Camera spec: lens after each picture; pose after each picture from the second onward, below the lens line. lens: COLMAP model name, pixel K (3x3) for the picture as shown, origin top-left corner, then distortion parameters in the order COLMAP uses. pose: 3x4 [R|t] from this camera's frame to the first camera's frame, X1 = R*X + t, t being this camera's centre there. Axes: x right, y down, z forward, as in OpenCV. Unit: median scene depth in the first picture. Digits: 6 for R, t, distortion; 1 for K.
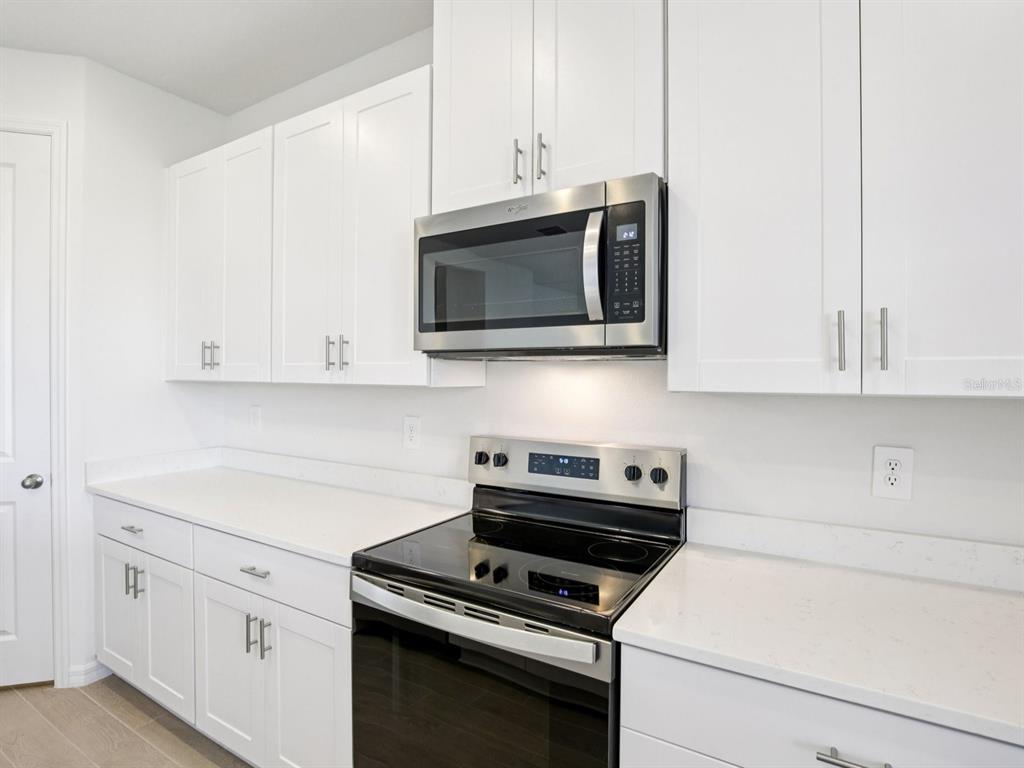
lens RADIAL K [[562.7, 0, 512.0], [0, 562.7, 384.0], [0, 0, 1]] dist [0.002091, -0.000583]
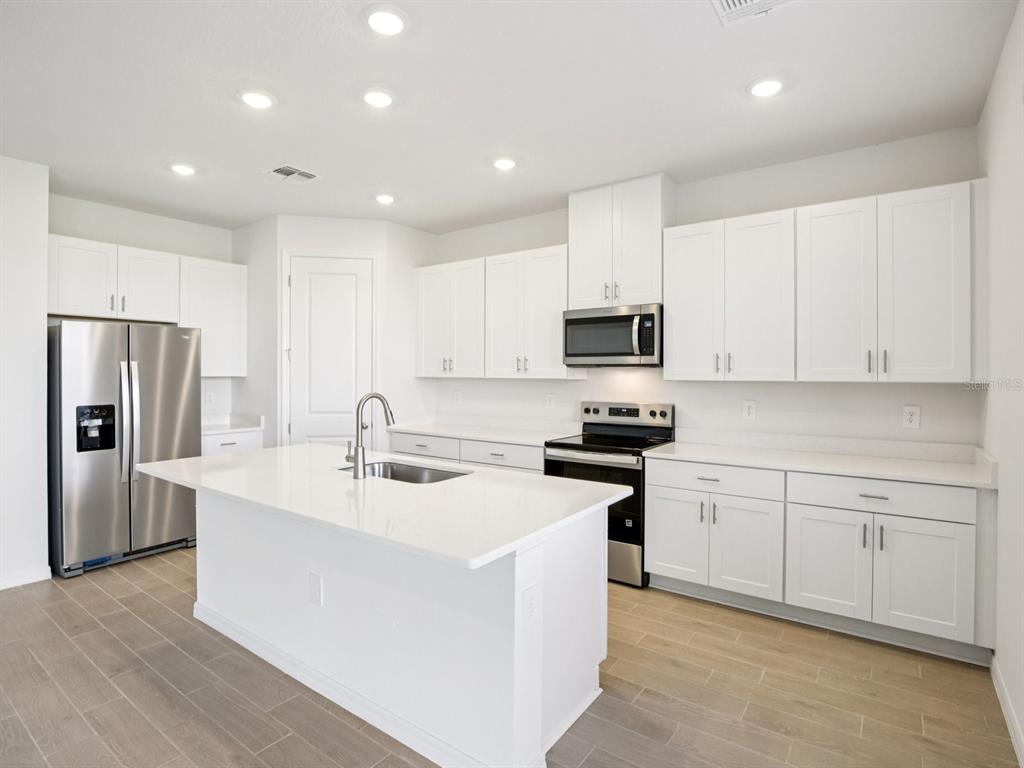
lens RADIAL K [[549.9, 0, 520.0], [0, 549.9, 373.3], [0, 0, 1]] dist [0.000599, -0.000421]
pose [[0.997605, -0.001974, -0.069136, -0.205015], [0.001053, 0.999910, -0.013360, 0.013006], [0.069156, 0.013255, 0.997518, -1.489526]]
